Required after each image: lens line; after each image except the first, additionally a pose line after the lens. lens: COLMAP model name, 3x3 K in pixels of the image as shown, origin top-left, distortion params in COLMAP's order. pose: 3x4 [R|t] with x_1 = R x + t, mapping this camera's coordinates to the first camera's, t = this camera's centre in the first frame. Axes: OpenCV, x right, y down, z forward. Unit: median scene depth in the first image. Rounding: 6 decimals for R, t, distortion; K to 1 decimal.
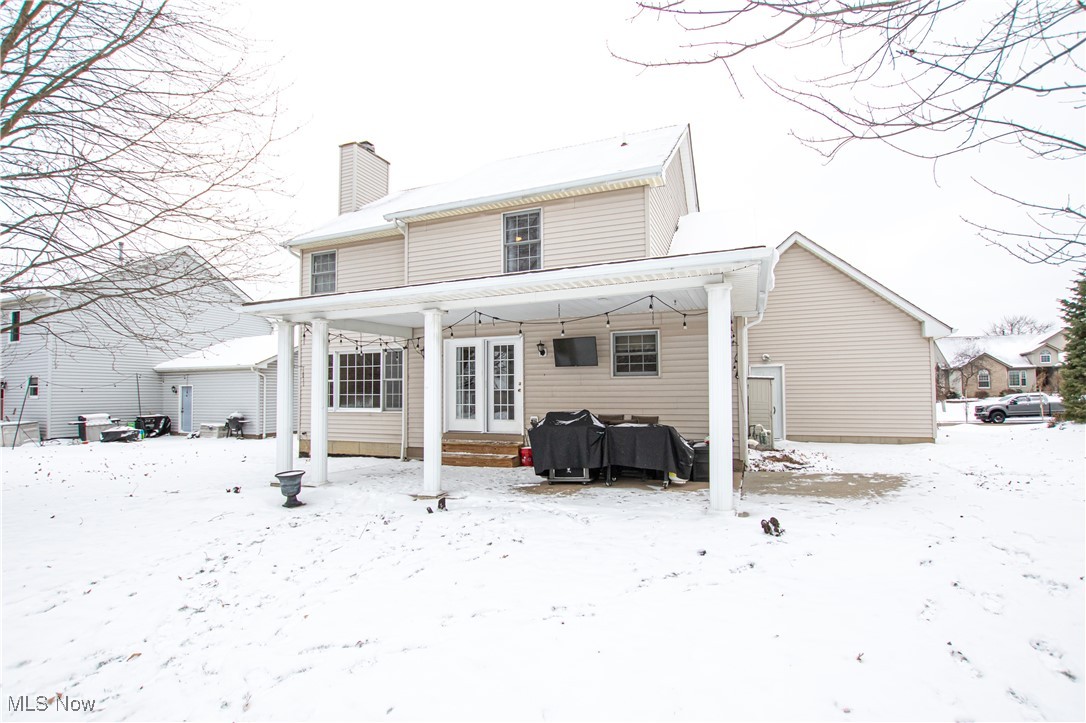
lens RADIAL K [[533.3, 0, 542.2], [0, 533.3, 364.9], [0, 0, 1]] dist [-0.023883, 0.000781]
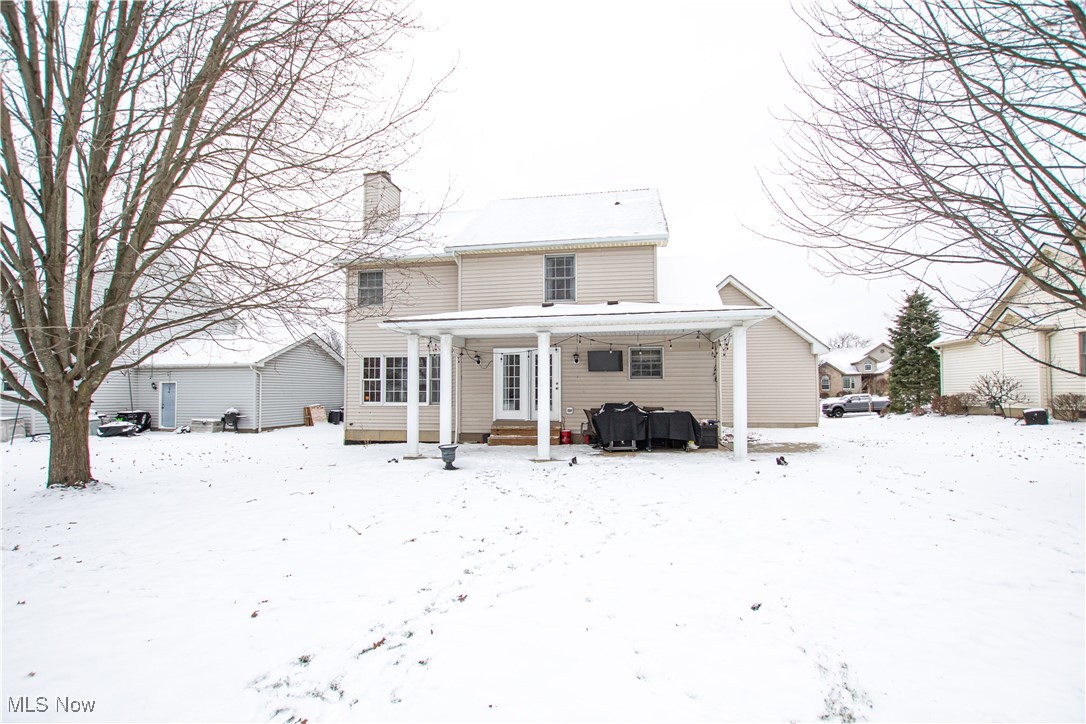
lens RADIAL K [[533.3, 0, 542.7], [0, 533.3, 362.9], [0, 0, 1]] dist [-0.023883, 0.000781]
pose [[0.974023, 0.017738, 0.225752, -0.328566], [-0.016824, 0.999841, -0.005972, -0.006740], [-0.225822, 0.002019, 0.974166, -0.256079]]
